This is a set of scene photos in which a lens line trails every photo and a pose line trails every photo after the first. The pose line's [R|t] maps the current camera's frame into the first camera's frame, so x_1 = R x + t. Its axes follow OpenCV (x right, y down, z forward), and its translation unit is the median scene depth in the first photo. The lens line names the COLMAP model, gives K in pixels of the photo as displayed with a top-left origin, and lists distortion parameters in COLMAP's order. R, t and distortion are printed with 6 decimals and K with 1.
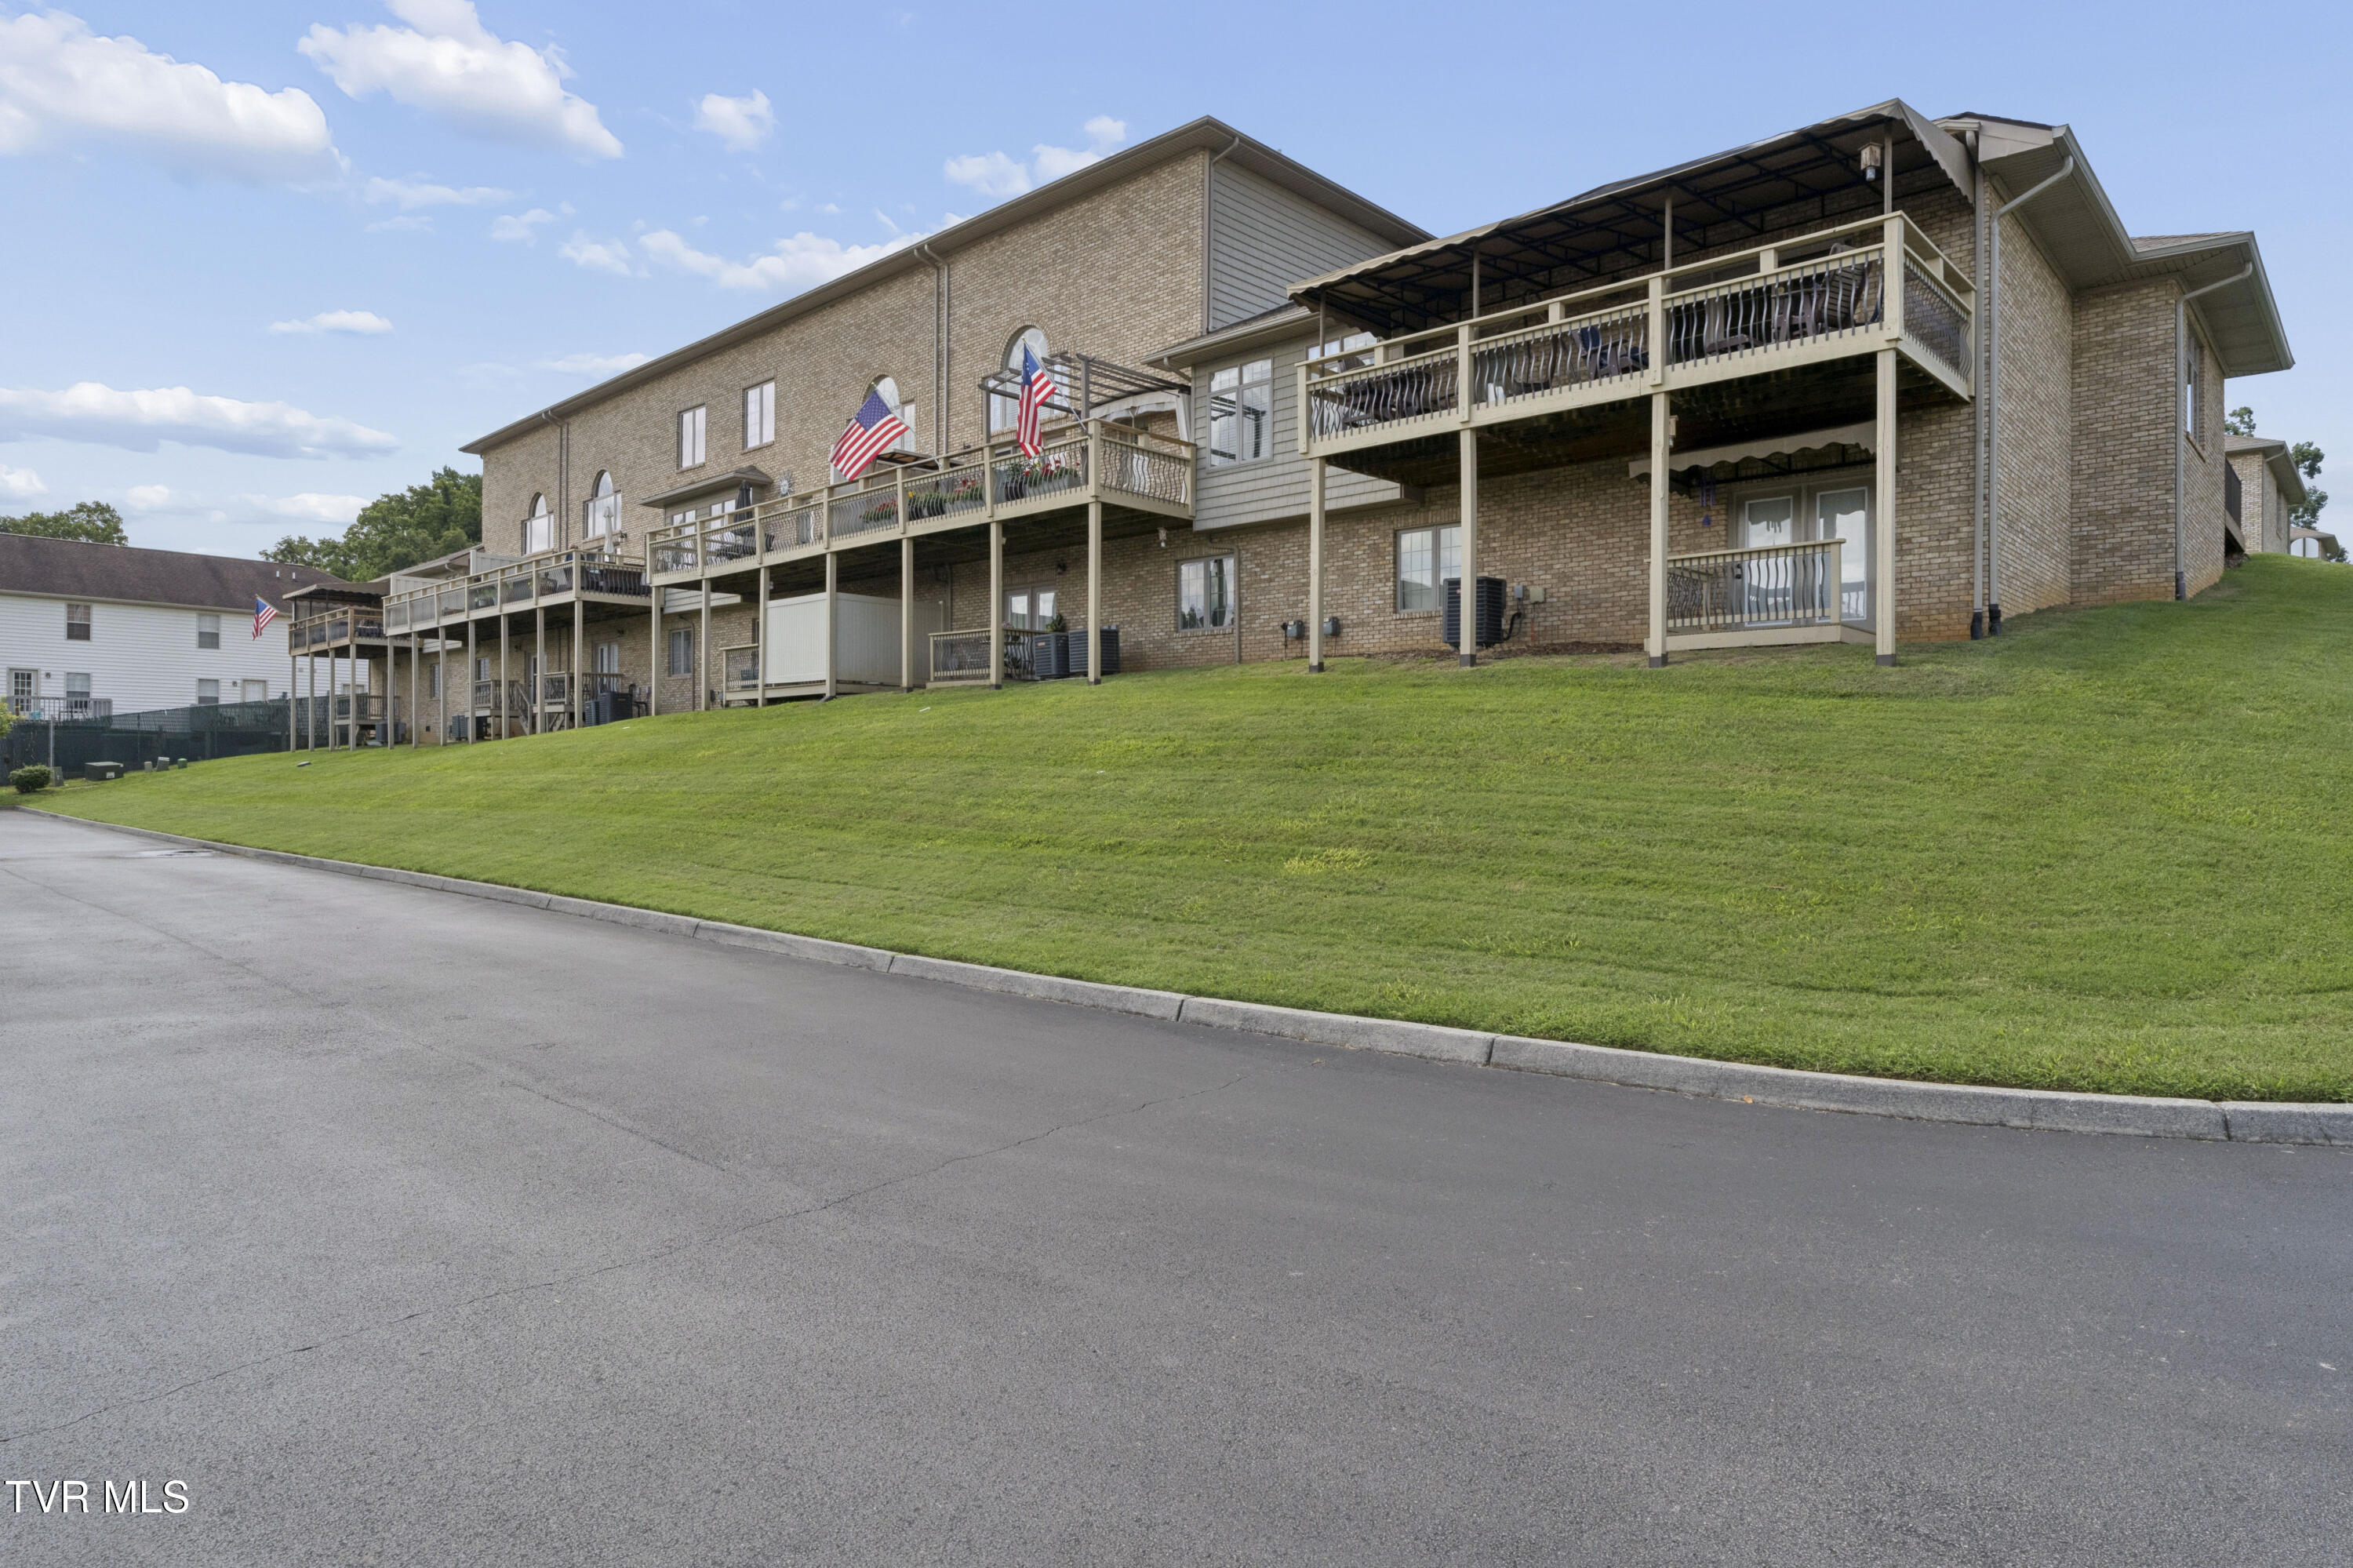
lens RADIAL K [[1337.1, 0, 1181.0], [0, 1337.1, 755.0], [0, 0, 1]] dist [0.015394, -0.003067]
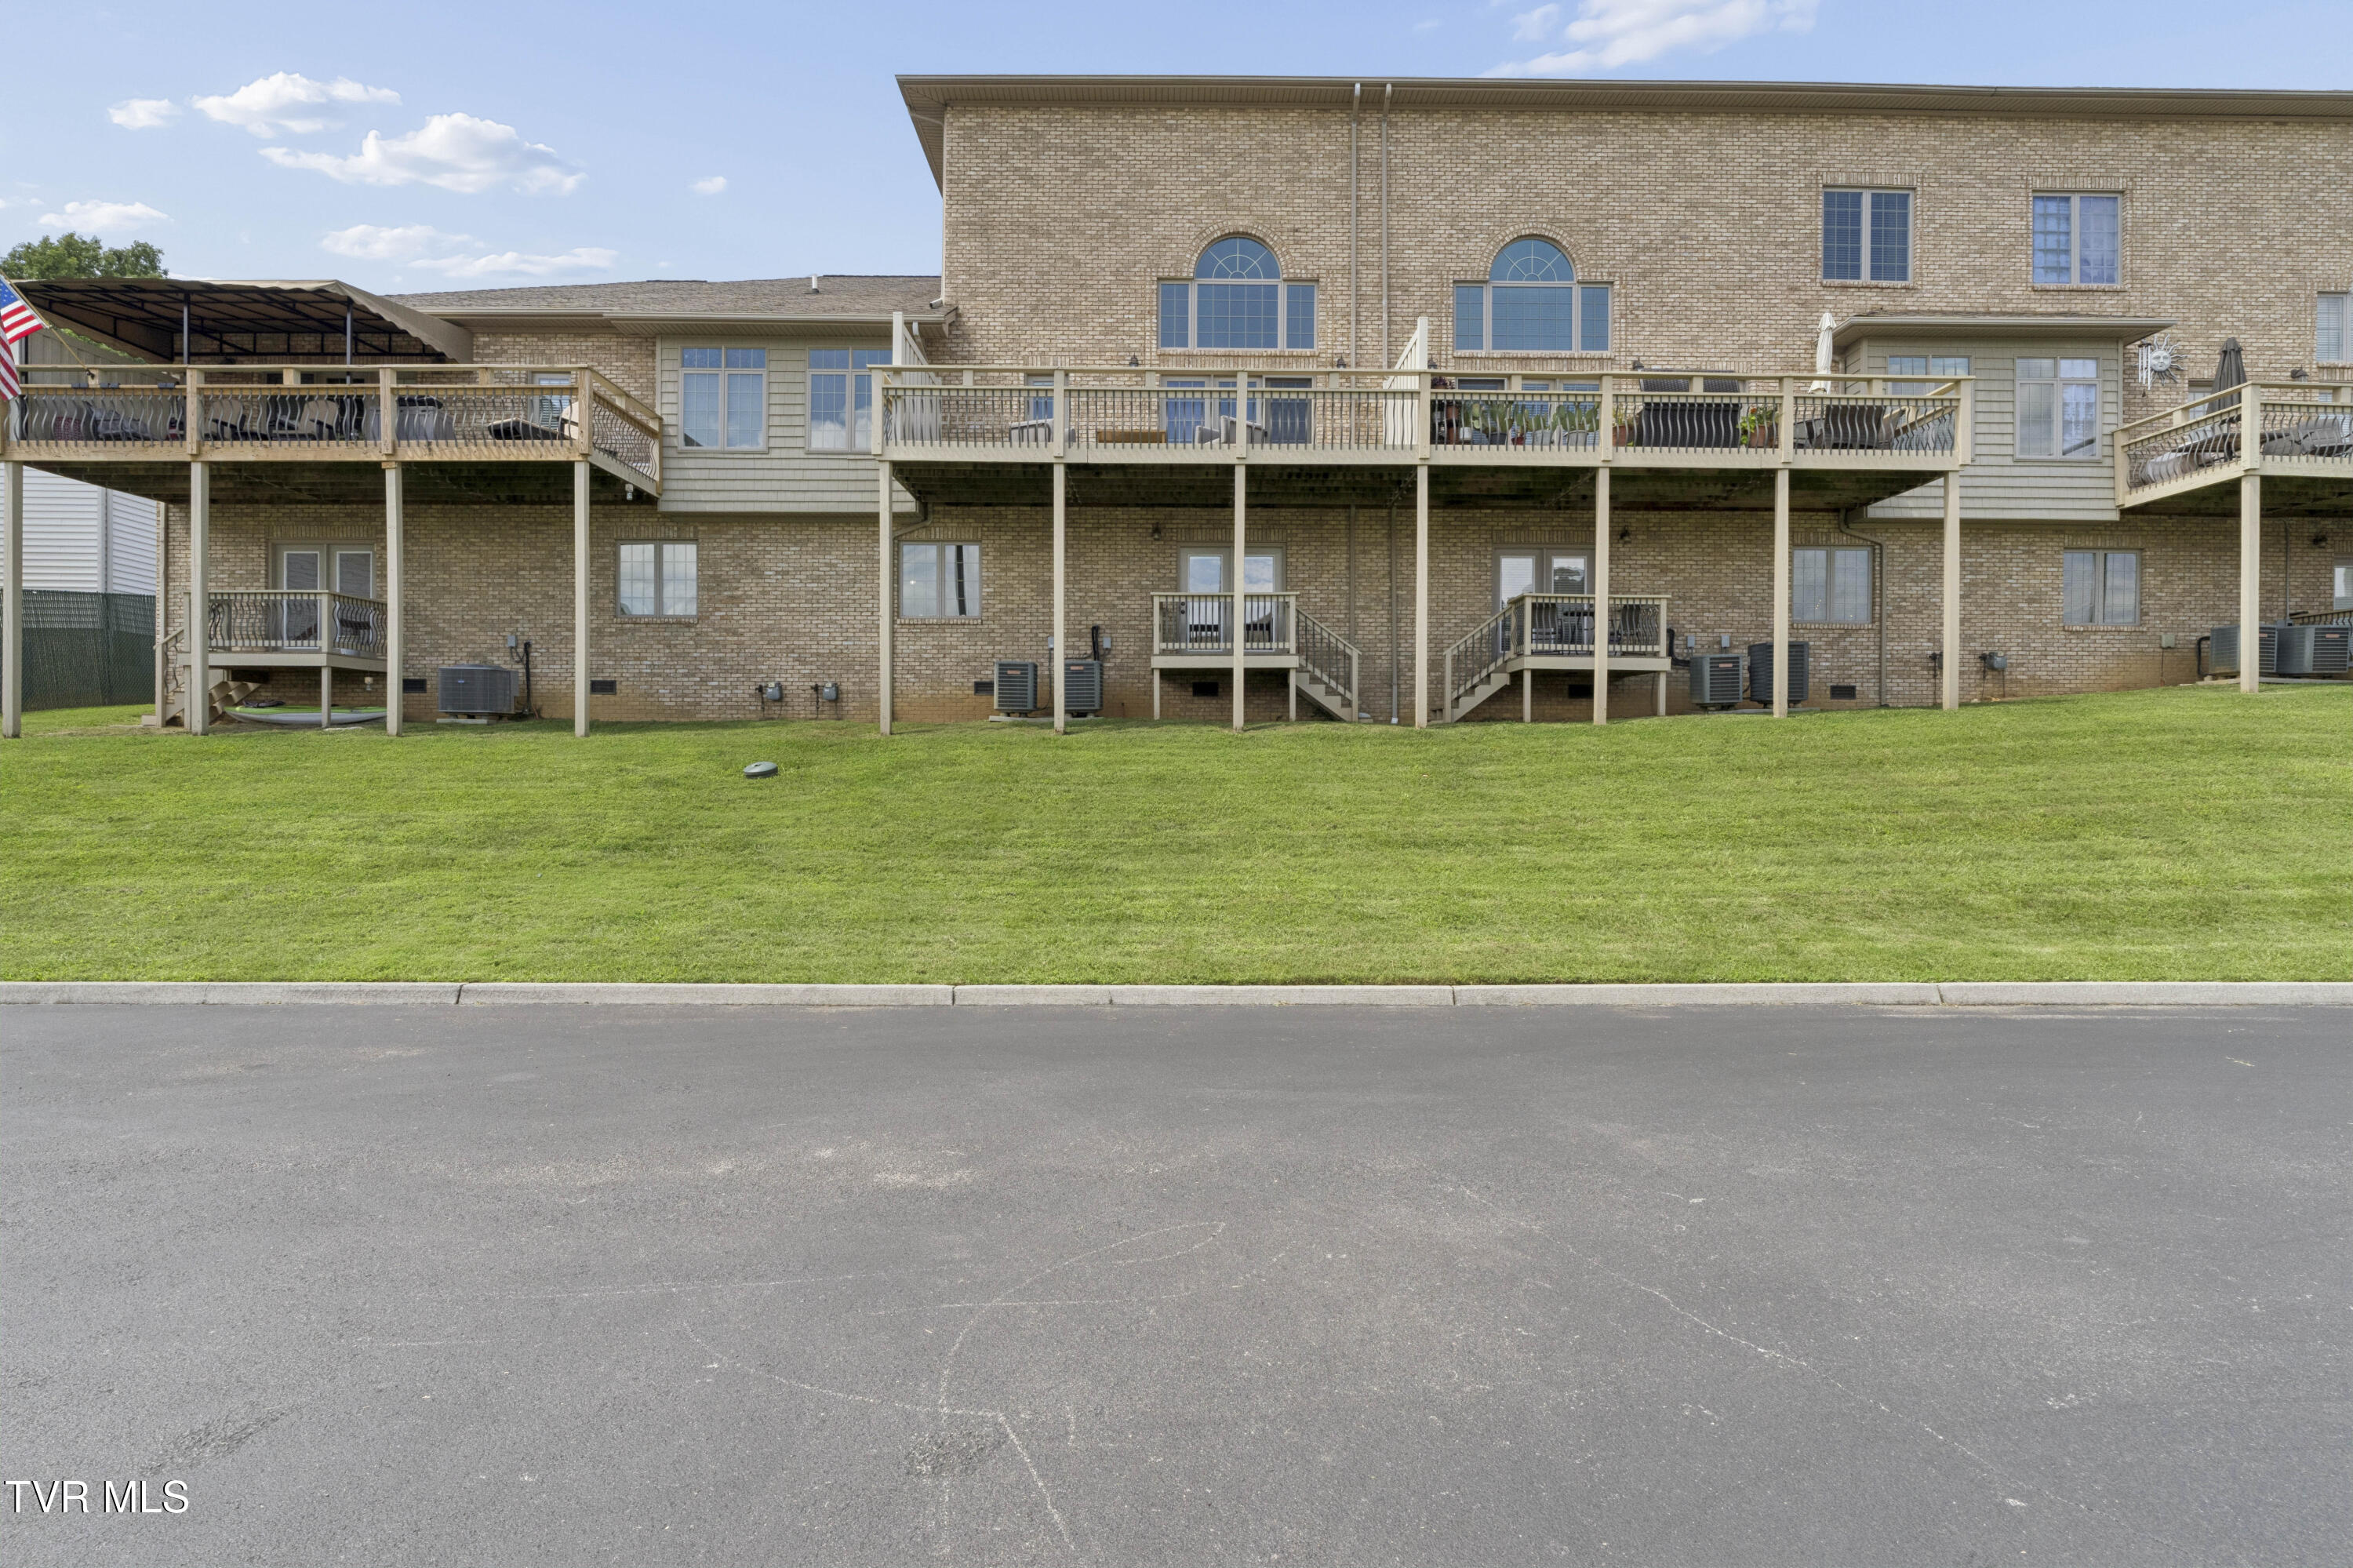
lens RADIAL K [[1017.5, 0, 1176.5], [0, 1017.5, 784.0], [0, 0, 1]] dist [0.000480, 0.000039]
pose [[0.717408, -0.021006, 0.696336, -0.392066], [-0.003649, 0.999418, 0.033908, 0.000535], [-0.696644, -0.026867, 0.716914, 0.371178]]
